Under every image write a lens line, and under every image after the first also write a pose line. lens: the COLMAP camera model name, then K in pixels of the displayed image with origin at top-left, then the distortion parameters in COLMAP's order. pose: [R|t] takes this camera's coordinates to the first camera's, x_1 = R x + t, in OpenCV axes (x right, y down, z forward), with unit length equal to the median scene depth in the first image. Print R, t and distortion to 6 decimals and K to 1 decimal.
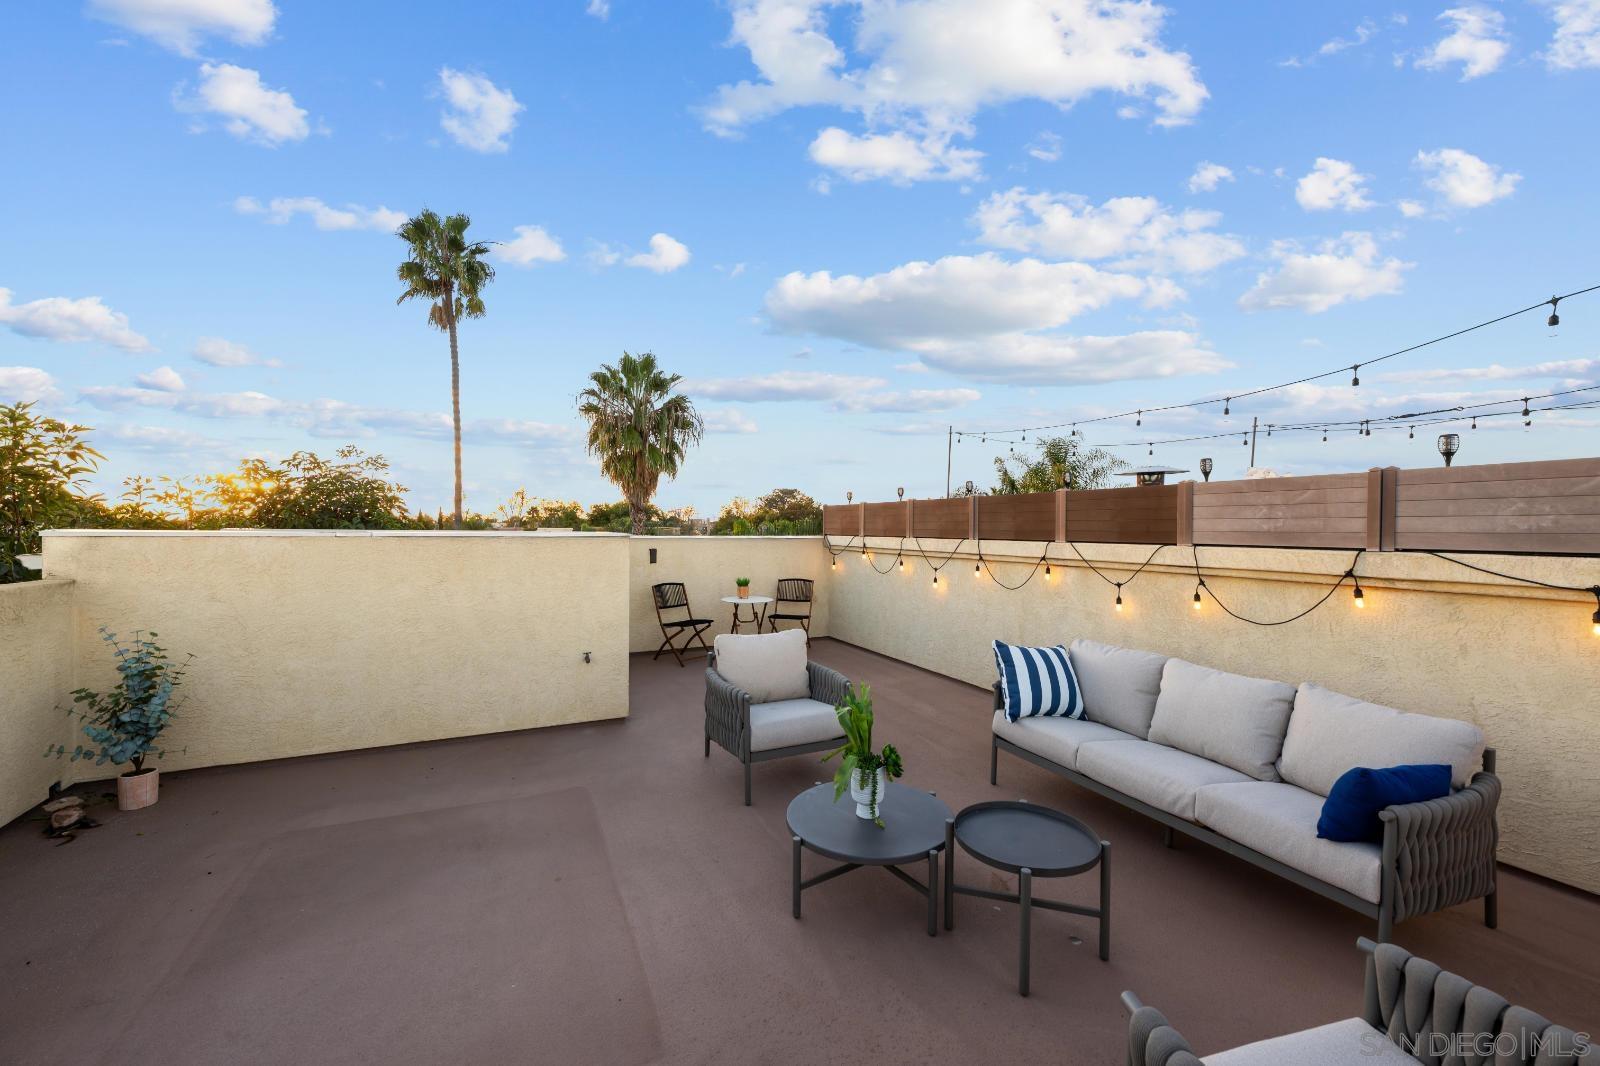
lens RADIAL K [[634.0, 0, 800.0], [0, 634.0, 533.0], [0, 0, 1]] dist [0.000850, 0.000201]
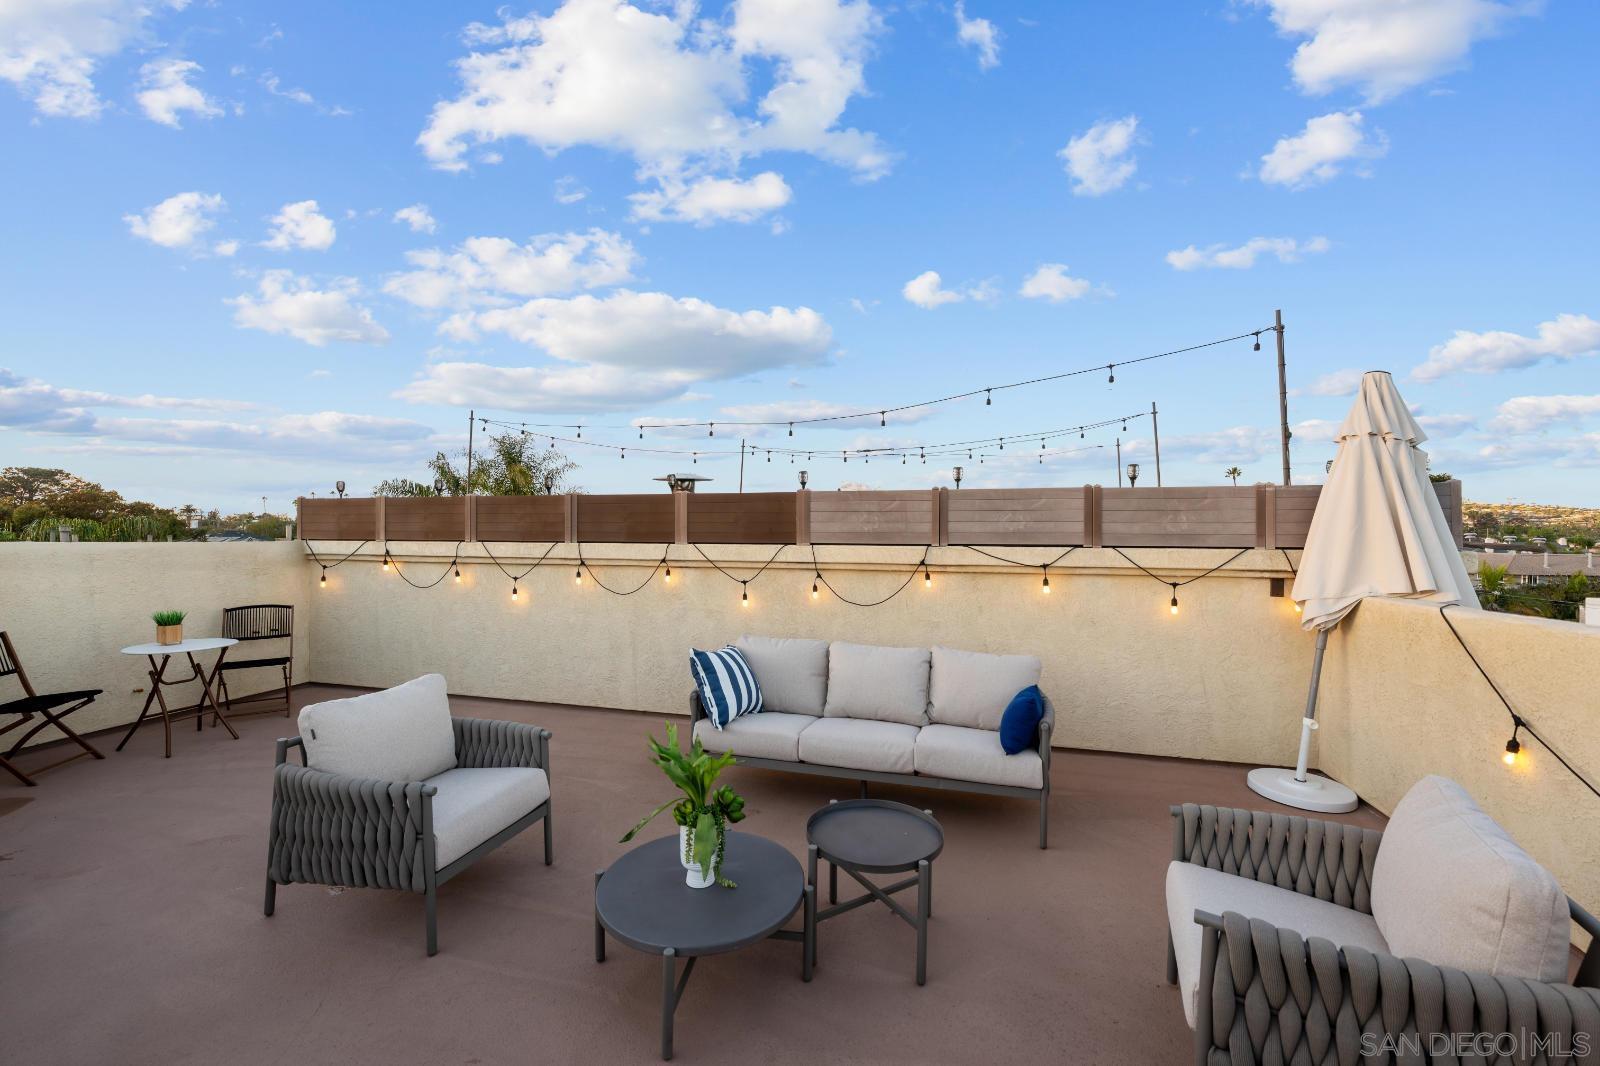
lens RADIAL K [[633.3, 0, 793.6], [0, 633.3, 535.1], [0, 0, 1]] dist [0.000188, 0.000188]
pose [[0.649433, -0.006897, 0.760387, -0.234625], [0.006579, 0.999972, 0.003452, -0.001563], [-0.760390, 0.002761, 0.649461, 0.207263]]
